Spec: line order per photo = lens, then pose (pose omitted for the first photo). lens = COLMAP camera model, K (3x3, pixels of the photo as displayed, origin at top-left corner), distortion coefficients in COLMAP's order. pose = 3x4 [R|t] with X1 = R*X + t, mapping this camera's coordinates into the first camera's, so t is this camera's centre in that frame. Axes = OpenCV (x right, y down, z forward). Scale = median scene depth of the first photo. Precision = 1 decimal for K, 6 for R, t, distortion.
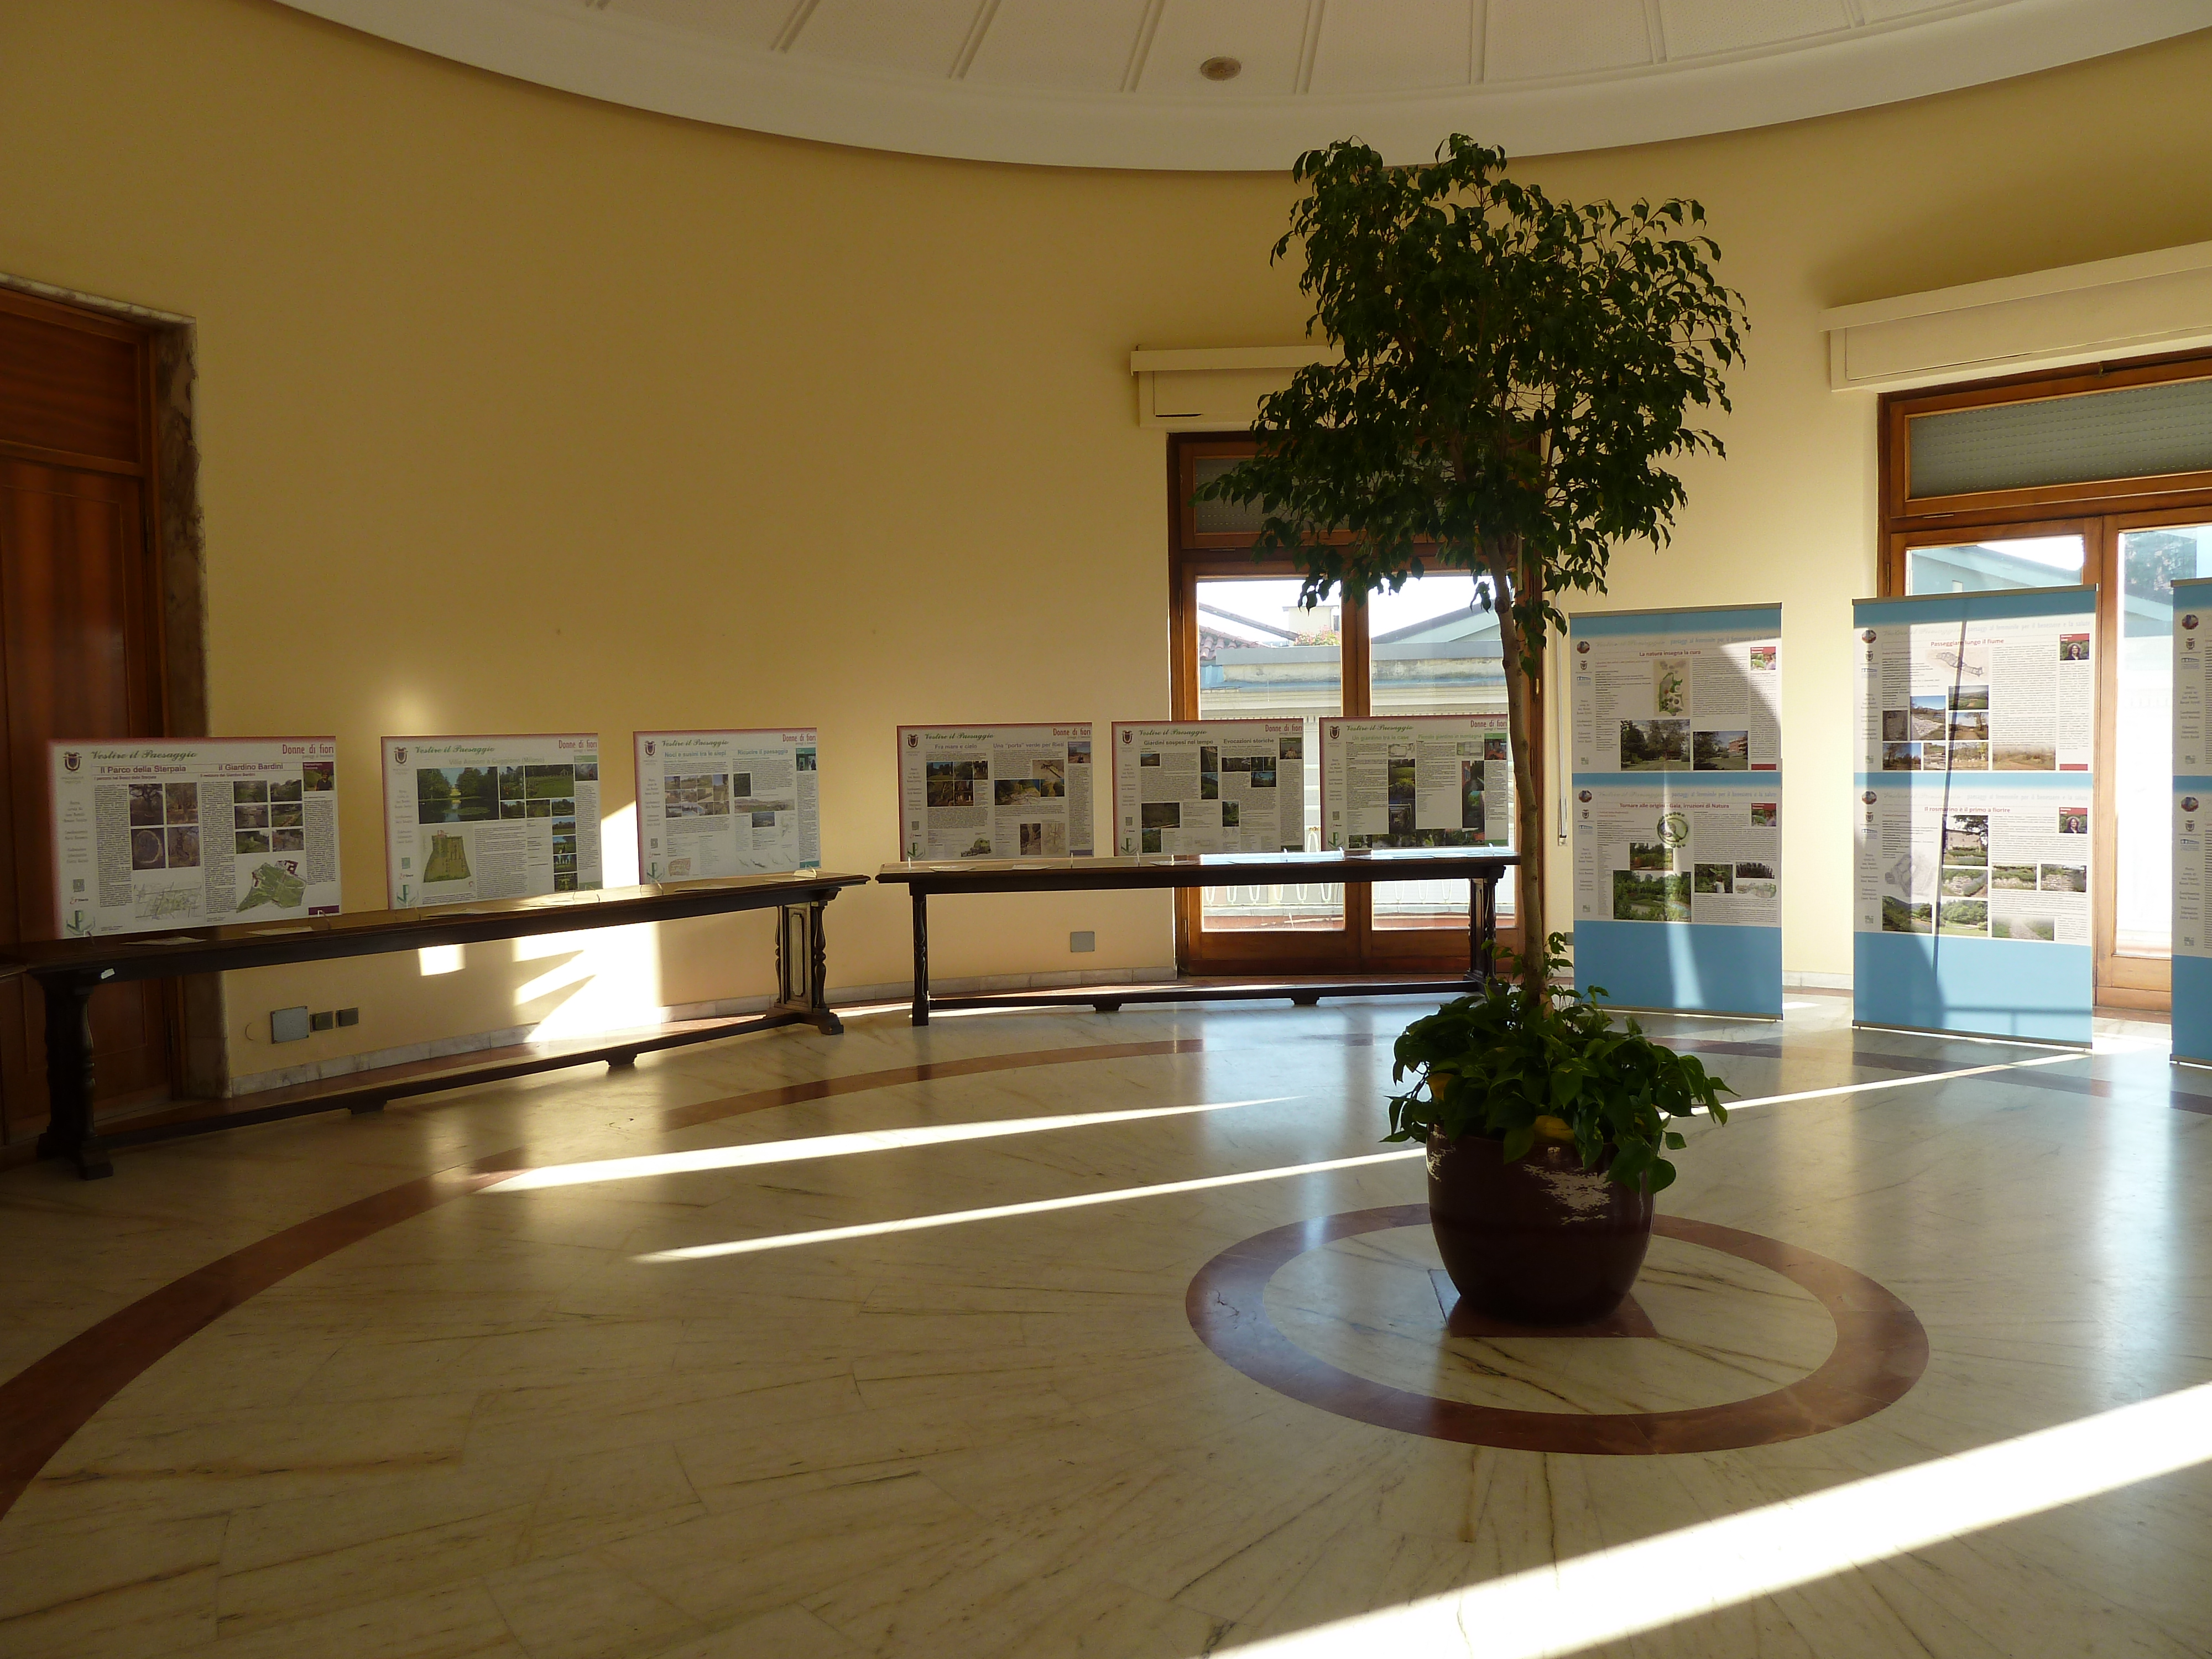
lens RADIAL K [[1676.5, 0, 1101.8], [0, 1676.5, 821.4], [0, 0, 1]] dist [-0.029905, 0.002359]
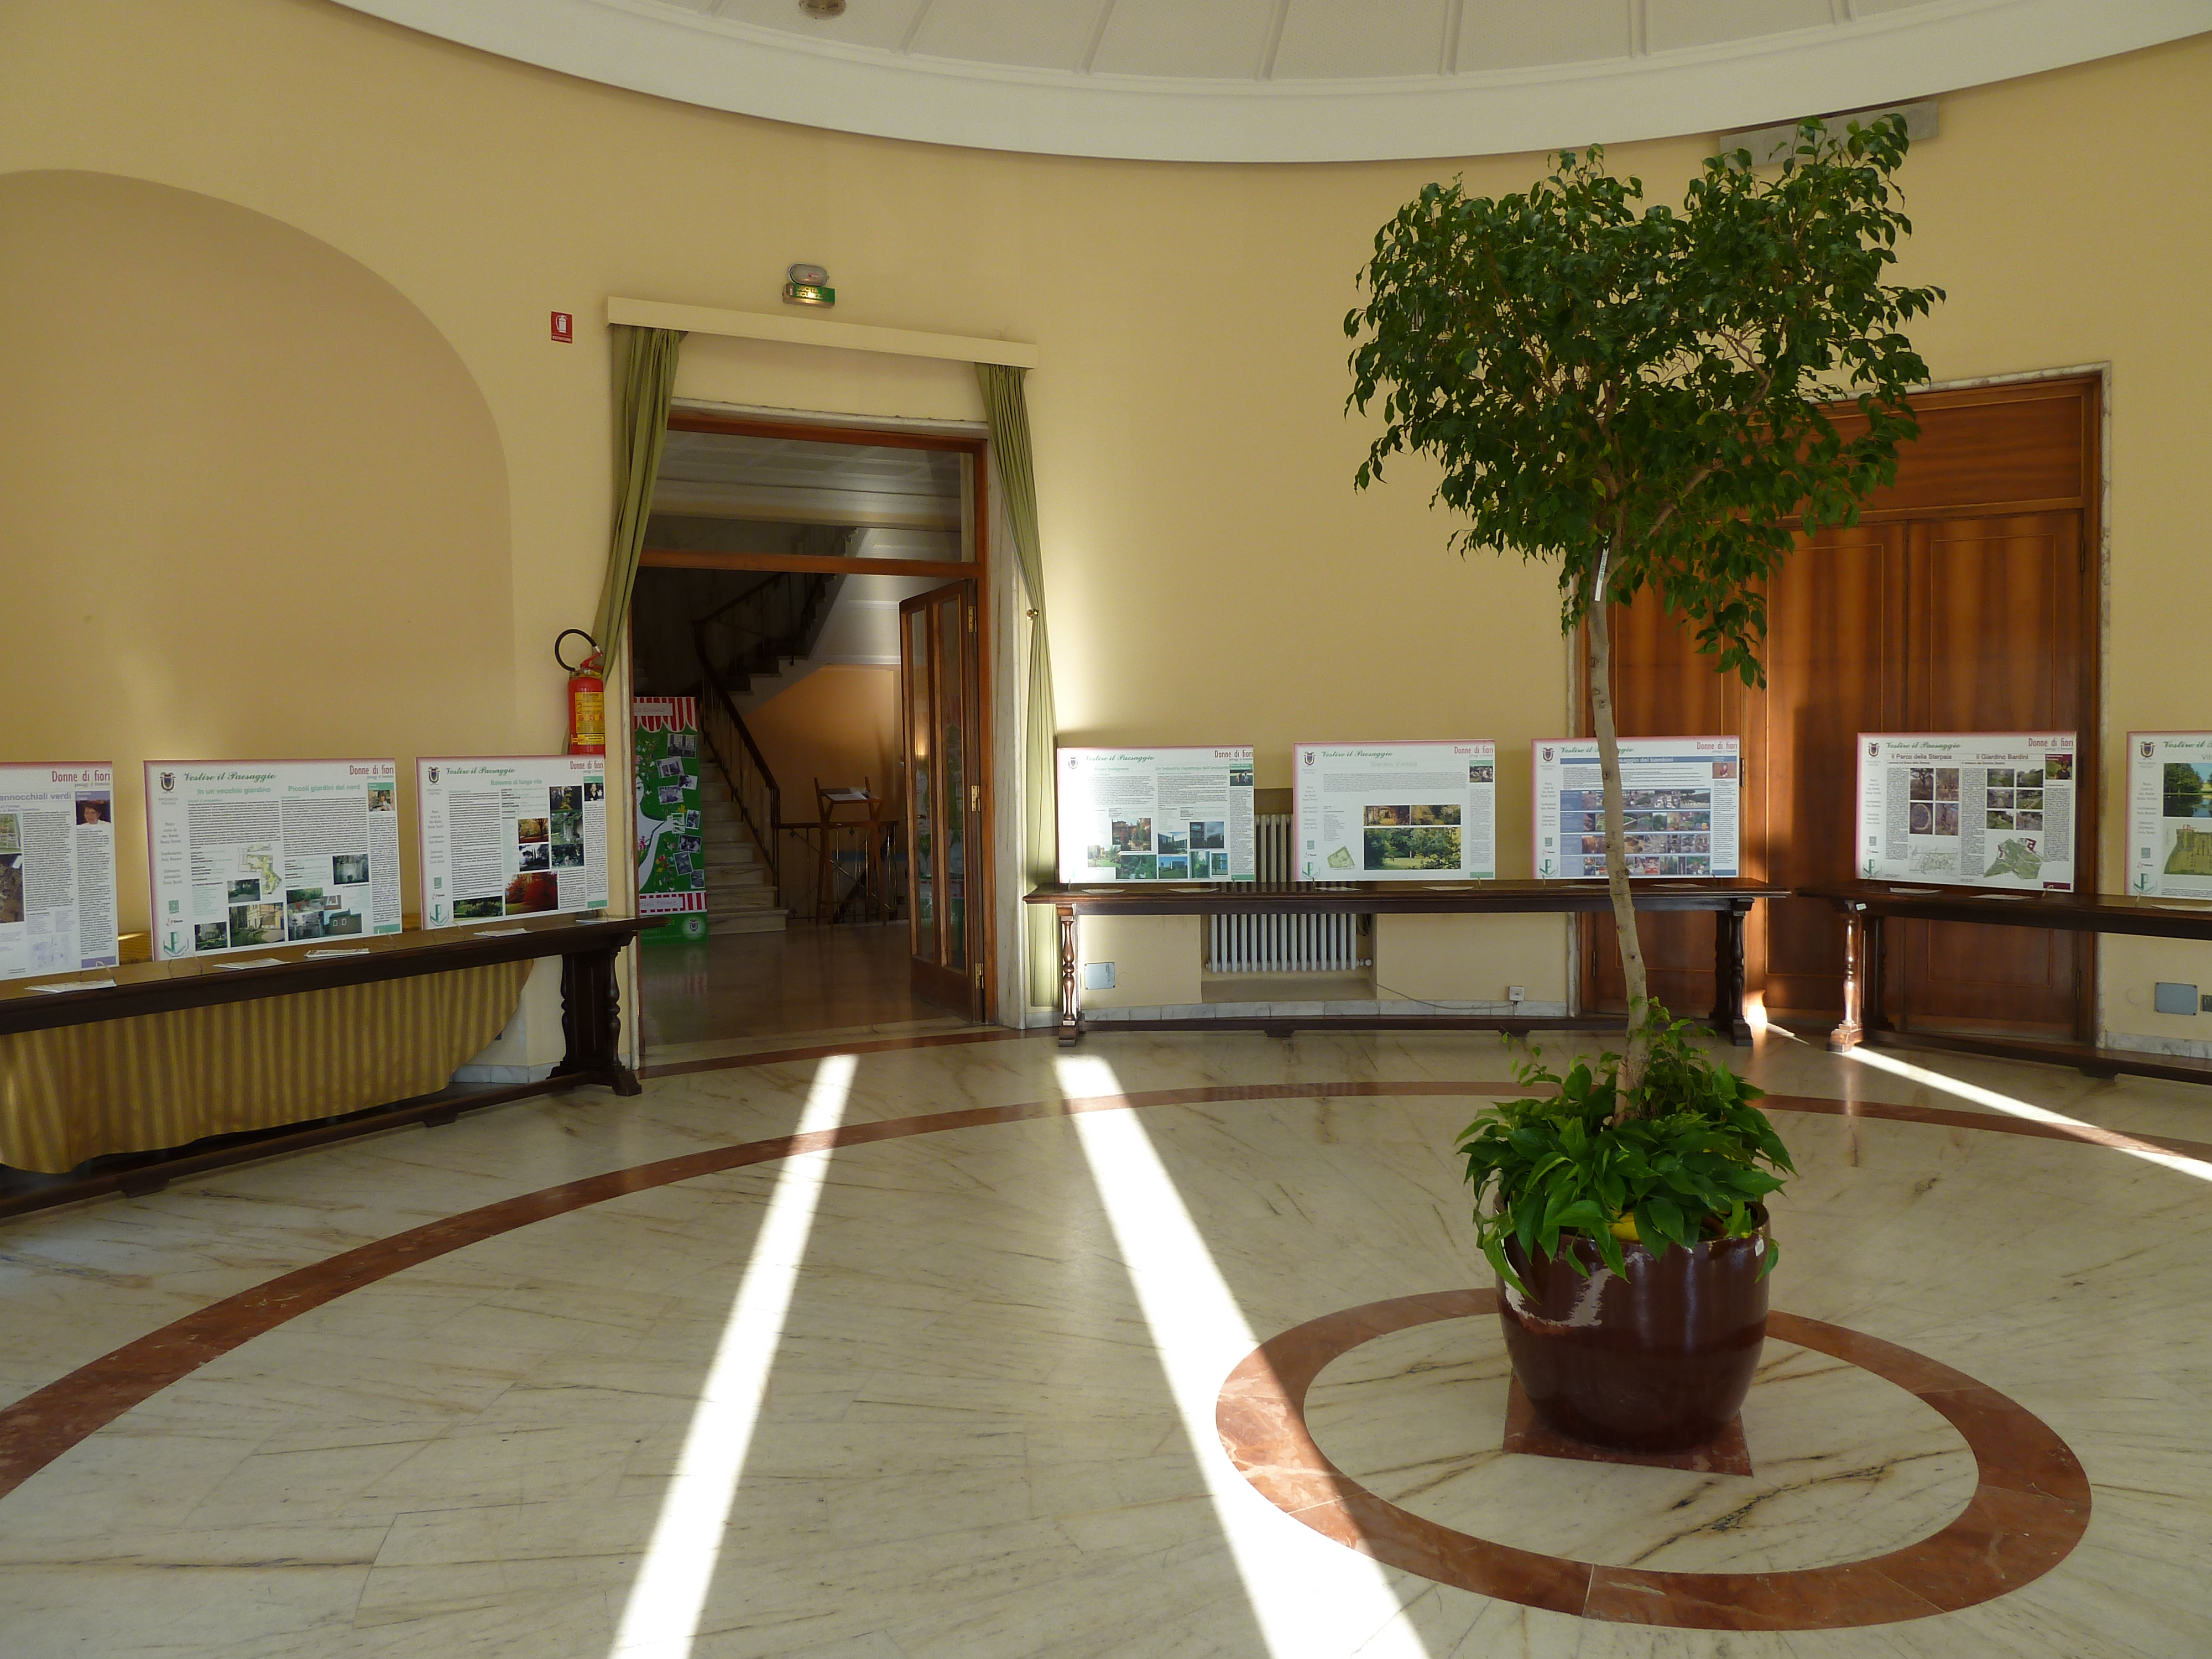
lens RADIAL K [[1676.5, 0, 1097.0], [0, 1676.5, 830.5], [0, 0, 1]] dist [-0.029905, 0.002359]
pose [[-0.215620, 0.068311, -0.974085, 0.781544], [-0.036116, 0.996310, 0.077864, -0.049101], [0.975809, 0.051969, -0.212357, 0.619693]]
